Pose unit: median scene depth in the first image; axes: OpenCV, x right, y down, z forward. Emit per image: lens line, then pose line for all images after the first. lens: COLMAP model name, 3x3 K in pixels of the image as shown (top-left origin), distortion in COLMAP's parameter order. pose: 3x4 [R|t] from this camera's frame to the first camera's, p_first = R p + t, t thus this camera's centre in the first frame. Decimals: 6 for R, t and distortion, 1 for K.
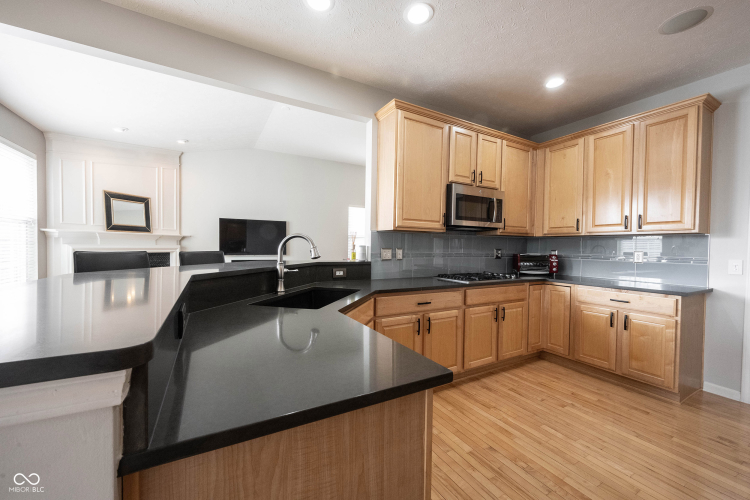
lens RADIAL K [[295.8, 0, 374.8], [0, 295.8, 253.6], [0, 0, 1]] dist [0.000829, -0.000578]
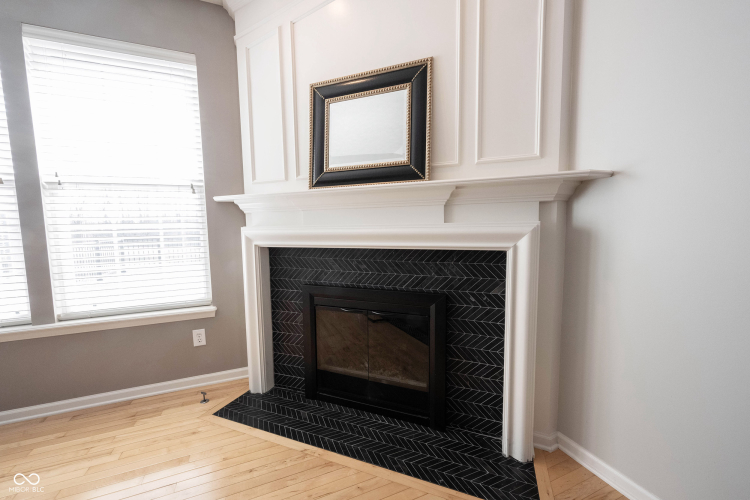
lens RADIAL K [[295.8, 0, 378.8], [0, 295.8, 252.5], [0, 0, 1]] dist [0.000829, -0.000578]
pose [[-0.111945, 0.074576, -0.990912, -0.807664], [-0.010705, 0.997032, 0.076246, -0.039008], [0.993657, 0.019143, -0.110814, 1.738415]]
